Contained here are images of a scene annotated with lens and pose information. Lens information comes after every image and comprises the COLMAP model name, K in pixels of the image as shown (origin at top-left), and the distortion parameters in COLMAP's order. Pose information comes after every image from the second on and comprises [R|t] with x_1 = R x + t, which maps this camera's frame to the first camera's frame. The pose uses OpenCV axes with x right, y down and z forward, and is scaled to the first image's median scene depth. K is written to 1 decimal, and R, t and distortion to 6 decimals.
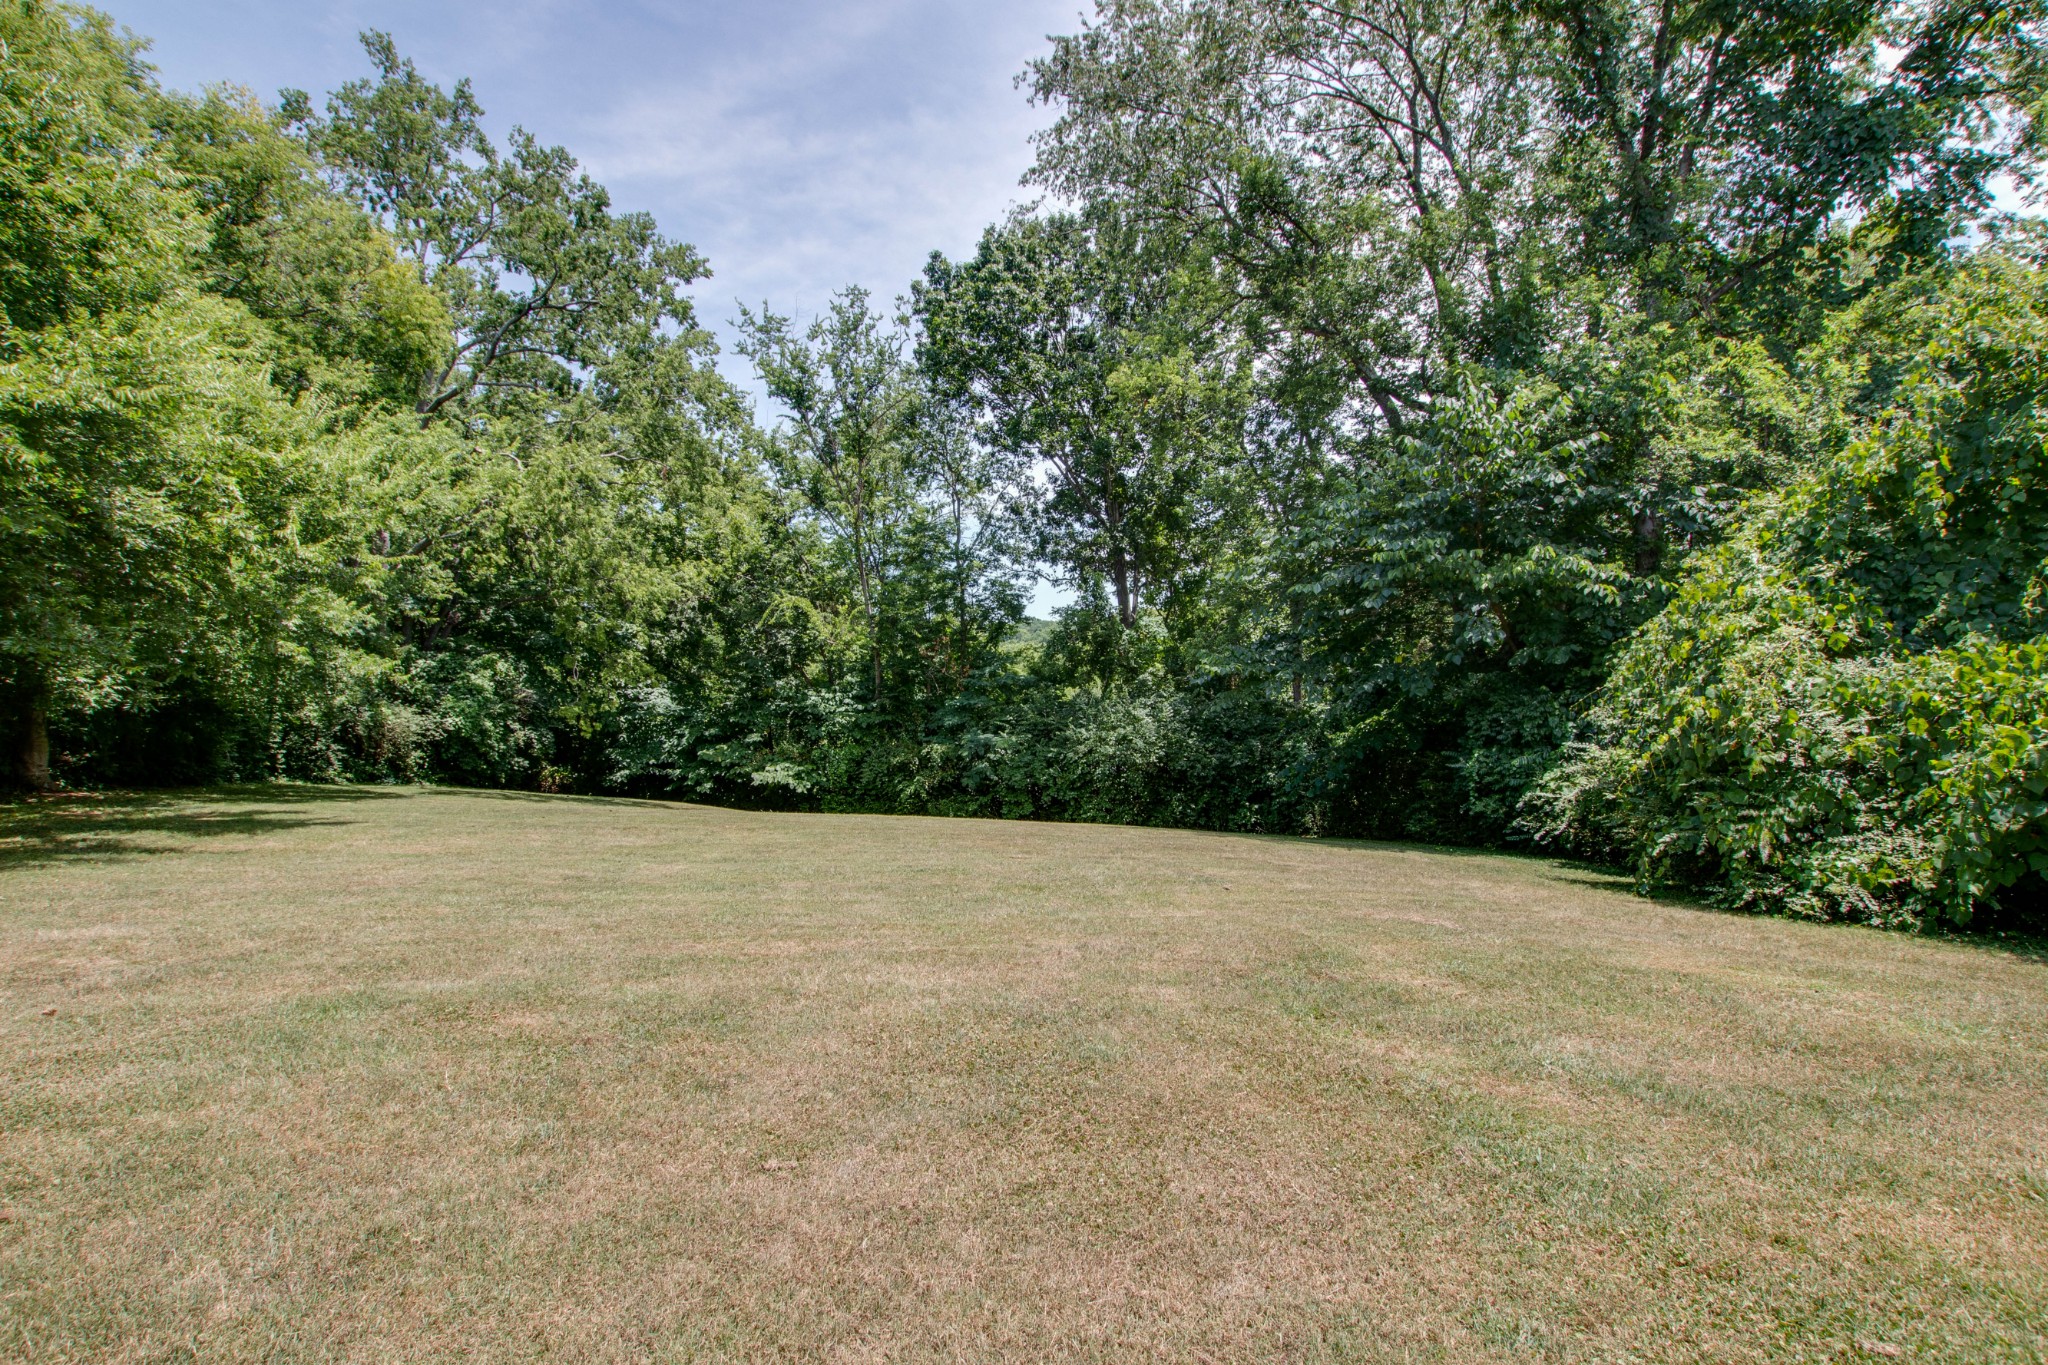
lens RADIAL K [[938.1, 0, 1061.5], [0, 938.1, 692.5], [0, 0, 1]] dist [-0.006325, 0.002600]
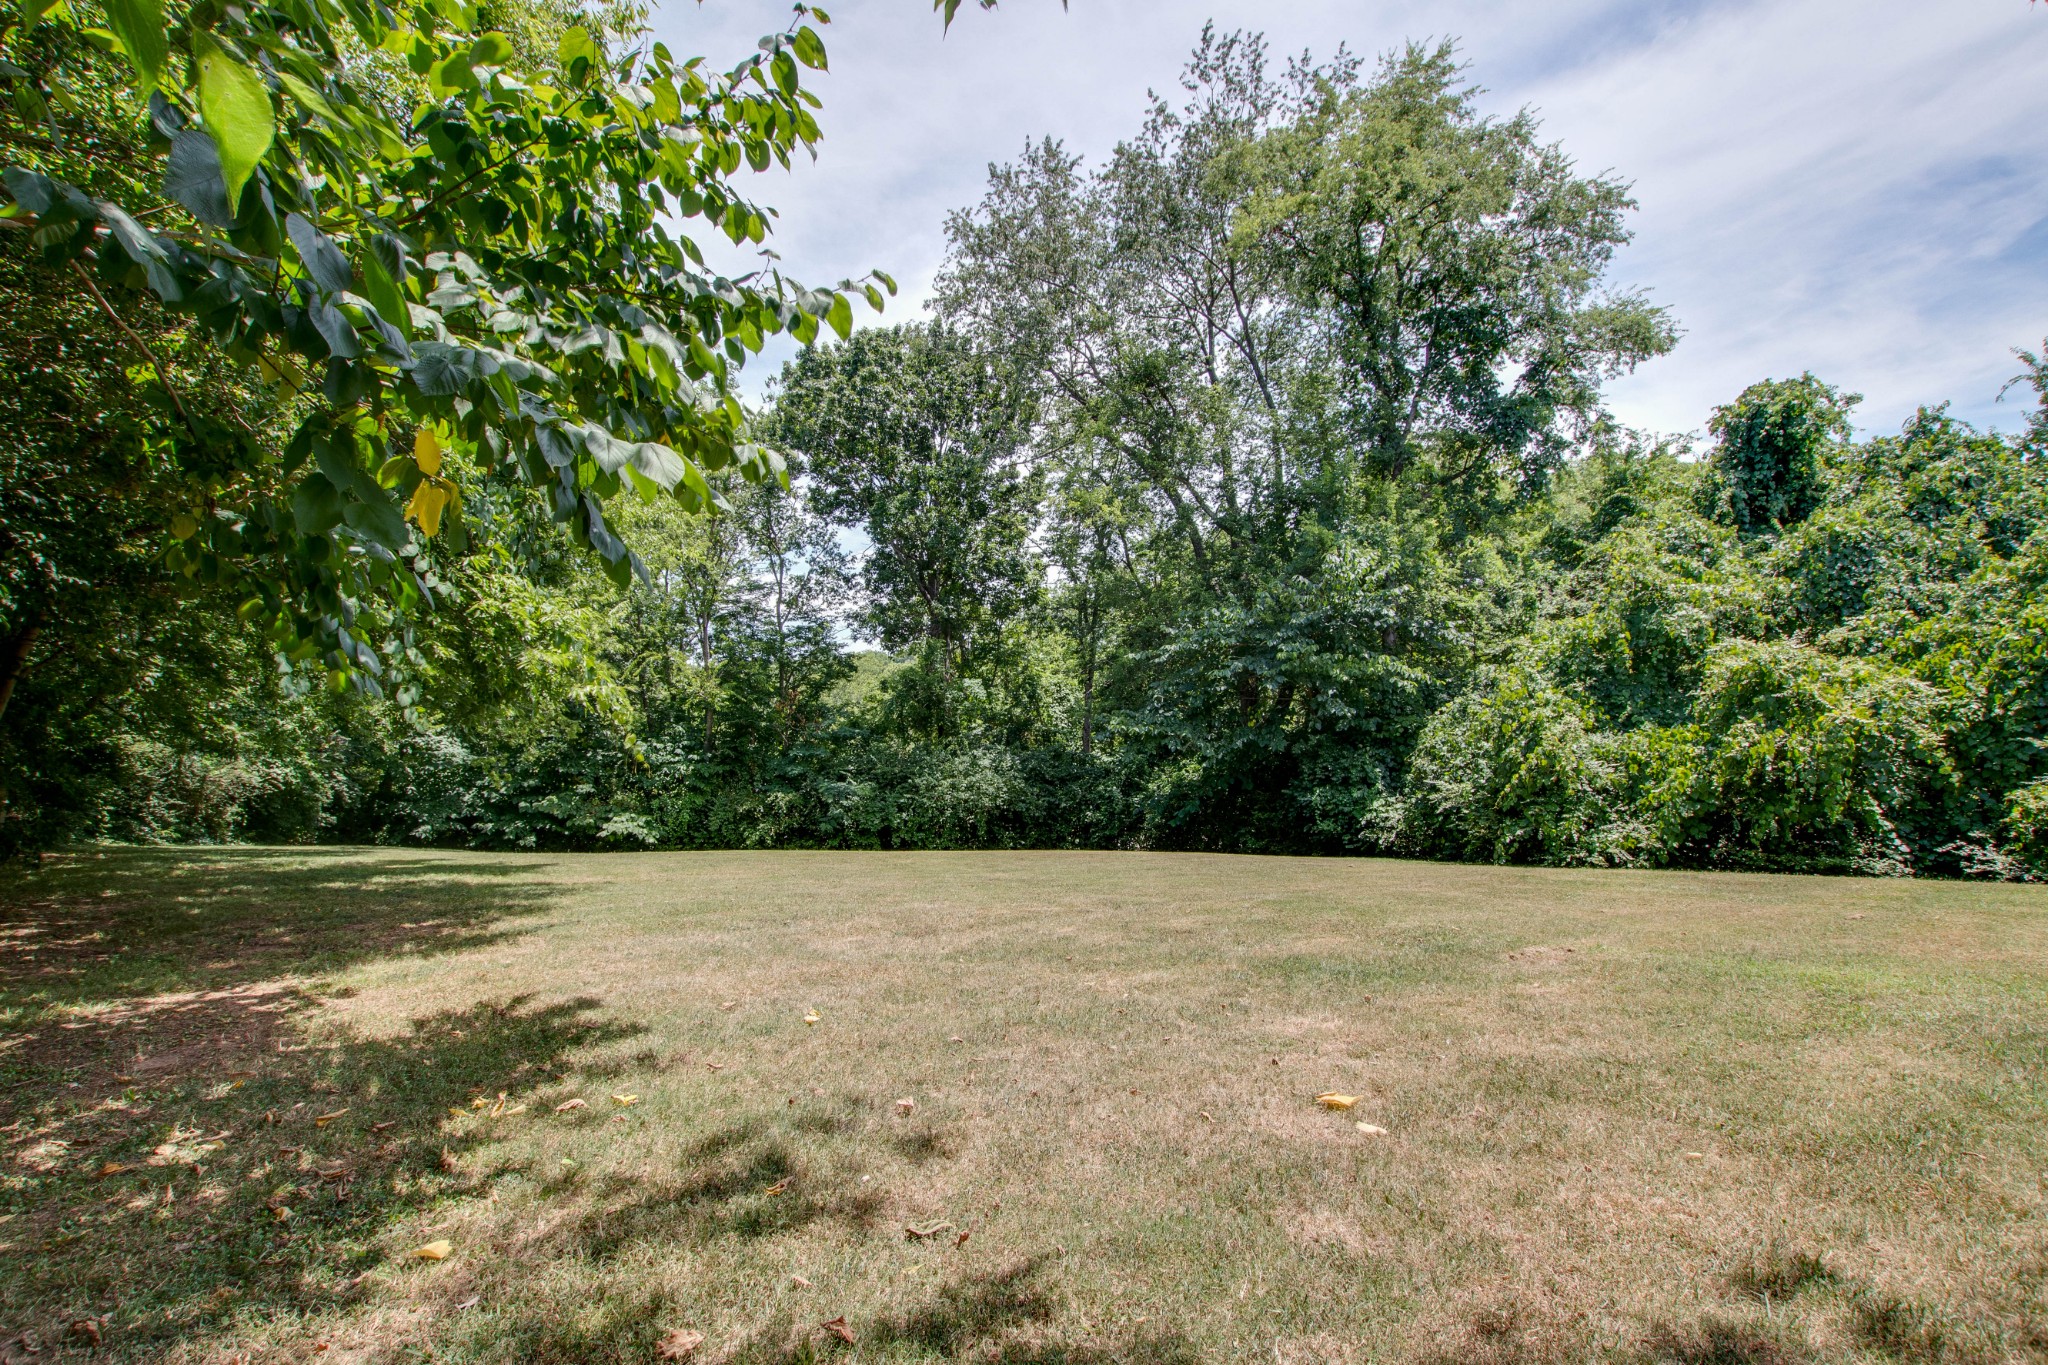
lens RADIAL K [[938.1, 0, 1044.9], [0, 938.1, 703.6], [0, 0, 1]] dist [-0.006325, 0.002600]
pose [[0.917917, 0.025091, 0.395978, -0.328969], [-0.008315, 0.998996, -0.044026, -0.001444], [-0.396685, 0.037120, 0.917204, -0.109734]]
